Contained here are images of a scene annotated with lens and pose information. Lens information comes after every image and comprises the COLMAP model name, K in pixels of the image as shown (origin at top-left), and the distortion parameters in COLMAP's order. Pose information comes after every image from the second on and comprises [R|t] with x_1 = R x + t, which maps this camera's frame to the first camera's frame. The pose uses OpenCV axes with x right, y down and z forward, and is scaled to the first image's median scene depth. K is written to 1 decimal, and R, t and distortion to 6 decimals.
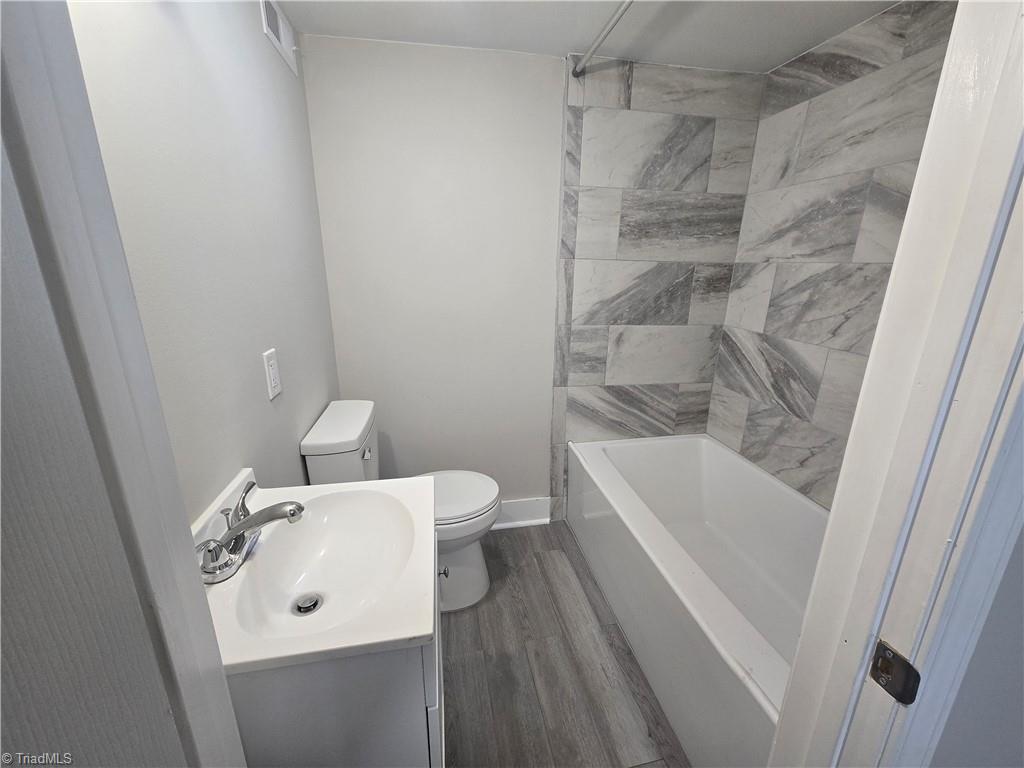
lens RADIAL K [[419.1, 0, 516.7], [0, 419.1, 384.9], [0, 0, 1]] dist [0.002360, -0.000027]
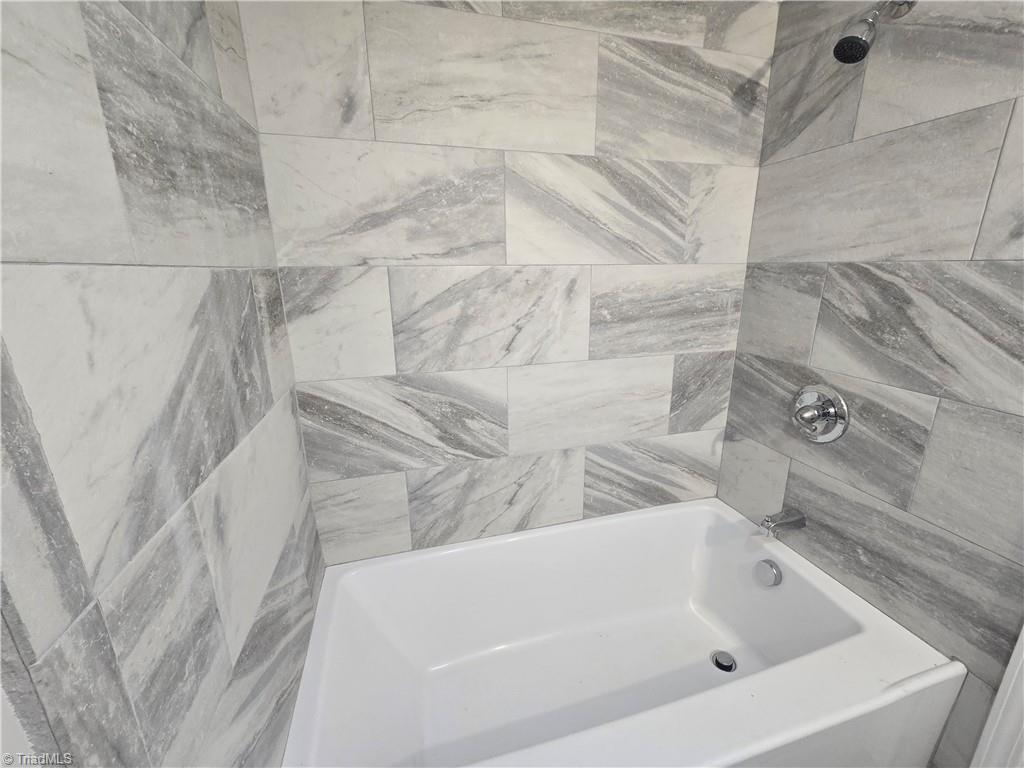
lens RADIAL K [[419.1, 0, 516.7], [0, 419.1, 384.9], [0, 0, 1]] dist [0.002360, -0.000027]
pose [[-0.092503, -0.288148, 0.953107, -0.054710], [0.284455, 0.909672, 0.302624, -0.268774], [-0.954216, 0.299110, -0.002182, 0.884479]]
